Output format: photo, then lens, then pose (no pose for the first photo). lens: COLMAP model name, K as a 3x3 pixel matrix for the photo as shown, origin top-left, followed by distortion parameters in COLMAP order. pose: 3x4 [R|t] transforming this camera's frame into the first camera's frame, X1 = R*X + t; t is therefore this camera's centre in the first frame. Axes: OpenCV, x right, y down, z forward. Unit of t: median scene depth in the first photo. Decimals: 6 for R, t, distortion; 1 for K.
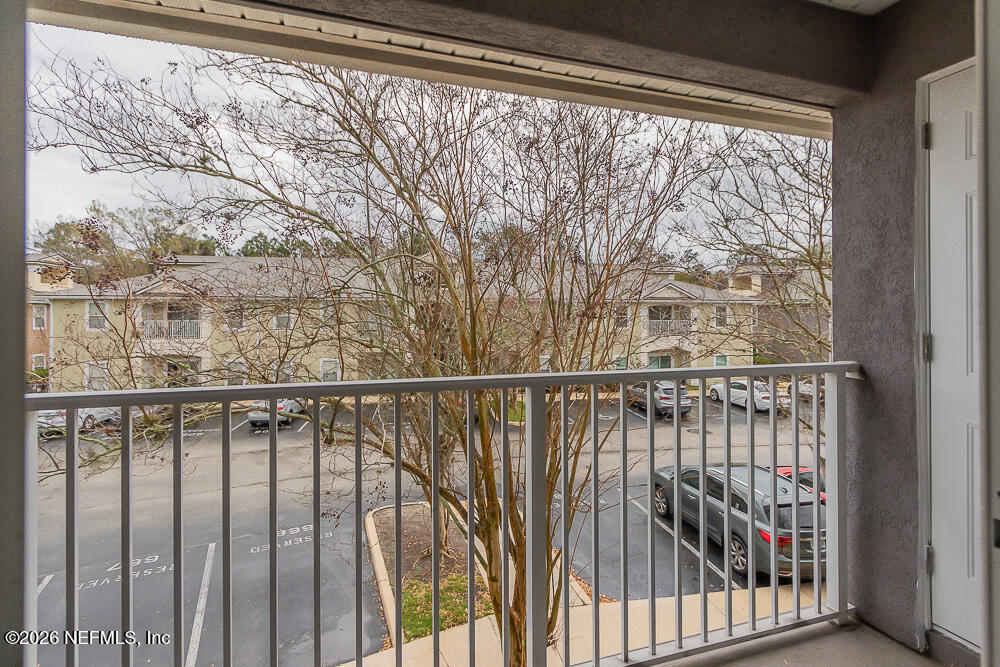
lens RADIAL K [[487.0, 0, 501.4], [0, 487.0, 312.2], [0, 0, 1]] dist [0.000289, 0.000080]
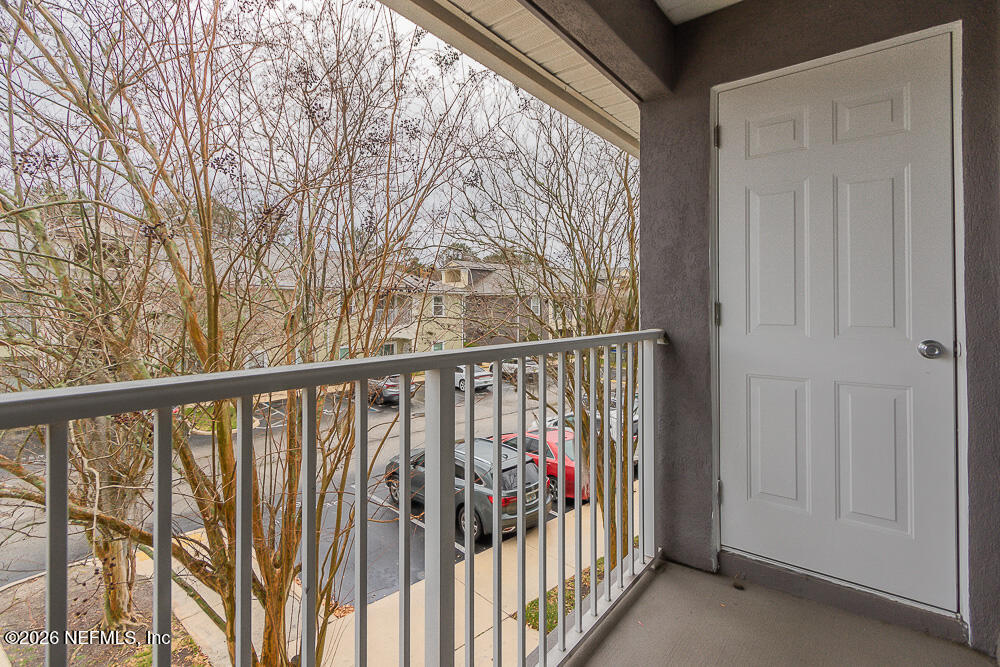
lens RADIAL K [[478.2, 0, 500.5], [0, 478.2, 301.3], [0, 0, 1]] dist [0.002175, 0.000341]
pose [[0.831088, 0.004923, 0.556119, -0.195504], [-0.001294, 0.999975, -0.006919, 0.045968], [-0.556139, 0.005031, 0.831074, 0.290850]]
